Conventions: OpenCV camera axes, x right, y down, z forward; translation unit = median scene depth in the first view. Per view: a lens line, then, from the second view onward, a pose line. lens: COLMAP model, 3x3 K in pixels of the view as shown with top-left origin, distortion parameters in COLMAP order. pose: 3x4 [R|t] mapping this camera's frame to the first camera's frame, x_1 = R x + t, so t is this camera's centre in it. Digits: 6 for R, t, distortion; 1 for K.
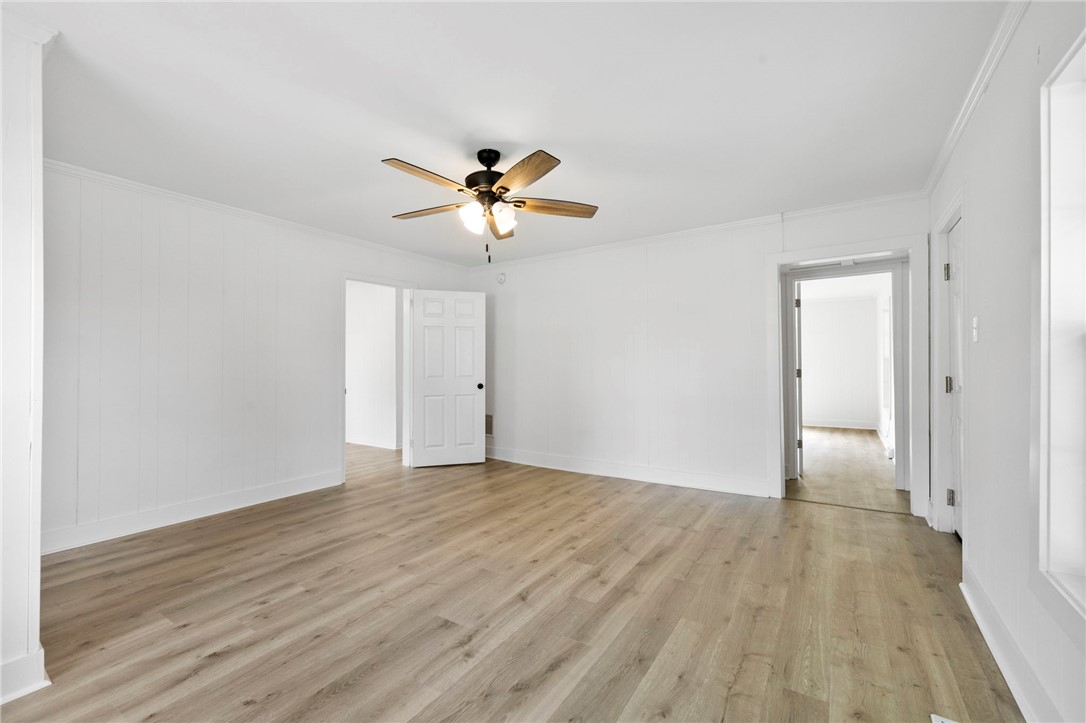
lens RADIAL K [[455.2, 0, 540.2], [0, 455.2, 357.9], [0, 0, 1]] dist [-0.000446, 0.000487]
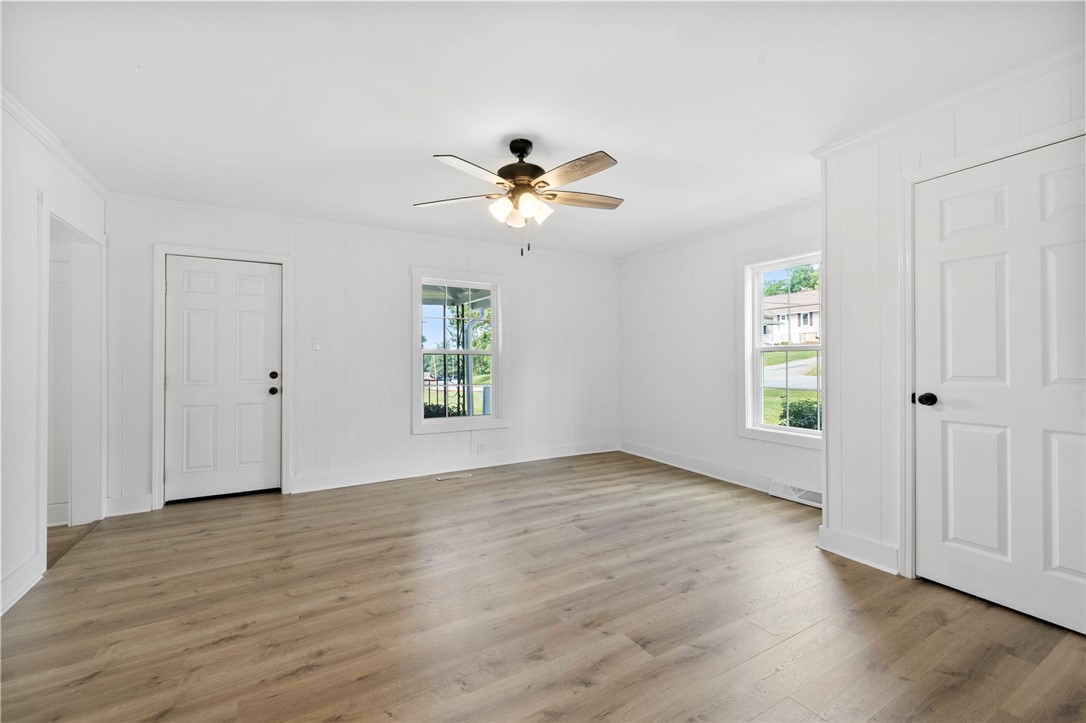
lens RADIAL K [[455.2, 0, 540.2], [0, 455.2, 357.9], [0, 0, 1]] dist [-0.000446, 0.000487]
pose [[-0.892679, 0.013746, 0.450483, -0.584488], [0.005861, 0.999804, -0.018894, 0.031276], [-0.450654, -0.014226, -0.892585, 1.849658]]
